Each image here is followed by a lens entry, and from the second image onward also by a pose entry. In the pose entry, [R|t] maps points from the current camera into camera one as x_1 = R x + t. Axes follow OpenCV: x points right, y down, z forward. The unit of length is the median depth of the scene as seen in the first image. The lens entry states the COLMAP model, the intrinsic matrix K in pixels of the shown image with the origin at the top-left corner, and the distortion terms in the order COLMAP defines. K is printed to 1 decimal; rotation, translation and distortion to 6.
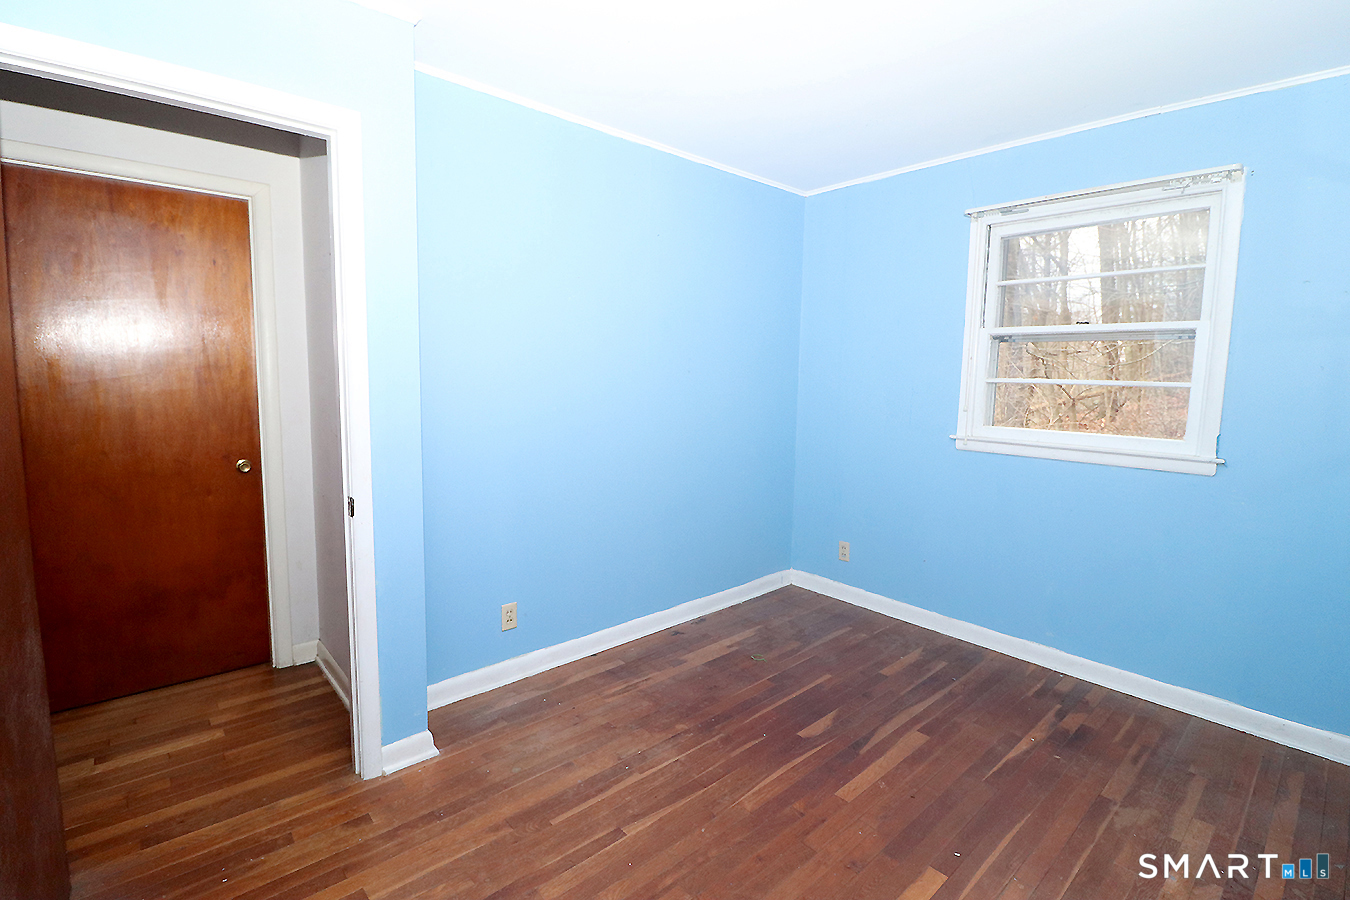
lens RADIAL K [[625.1, 0, 679.1], [0, 625.1, 442.9], [0, 0, 1]] dist [-0.002811, -0.001315]
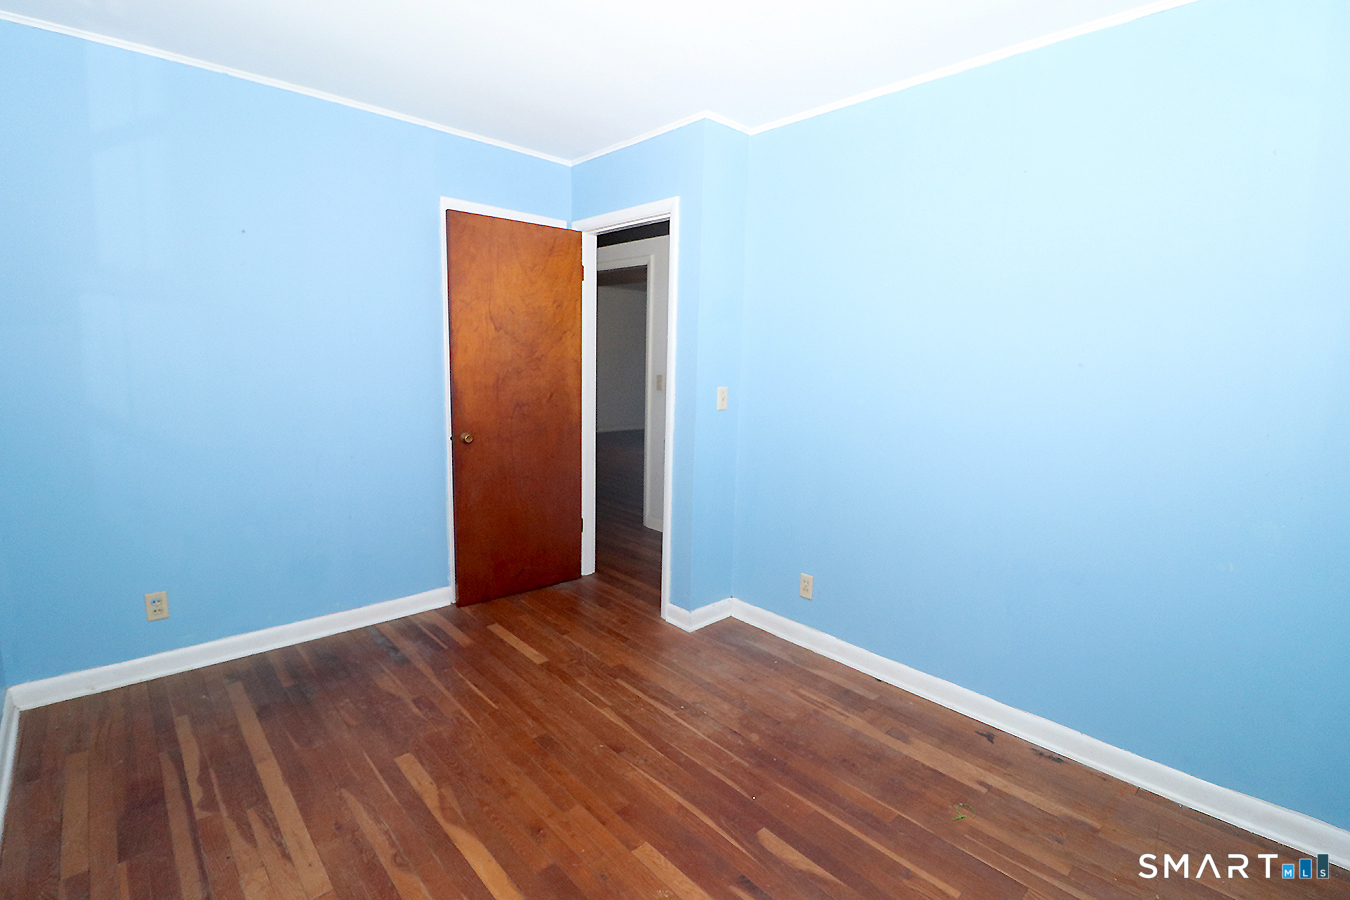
lens RADIAL K [[625.1, 0, 679.1], [0, 625.1, 442.9], [0, 0, 1]] dist [-0.002811, -0.001315]
pose [[0.014355, 0.117268, -0.992997, 0.853105], [-0.132683, 0.984540, 0.114352, -0.073243], [0.991055, 0.130112, 0.029693, 0.770813]]
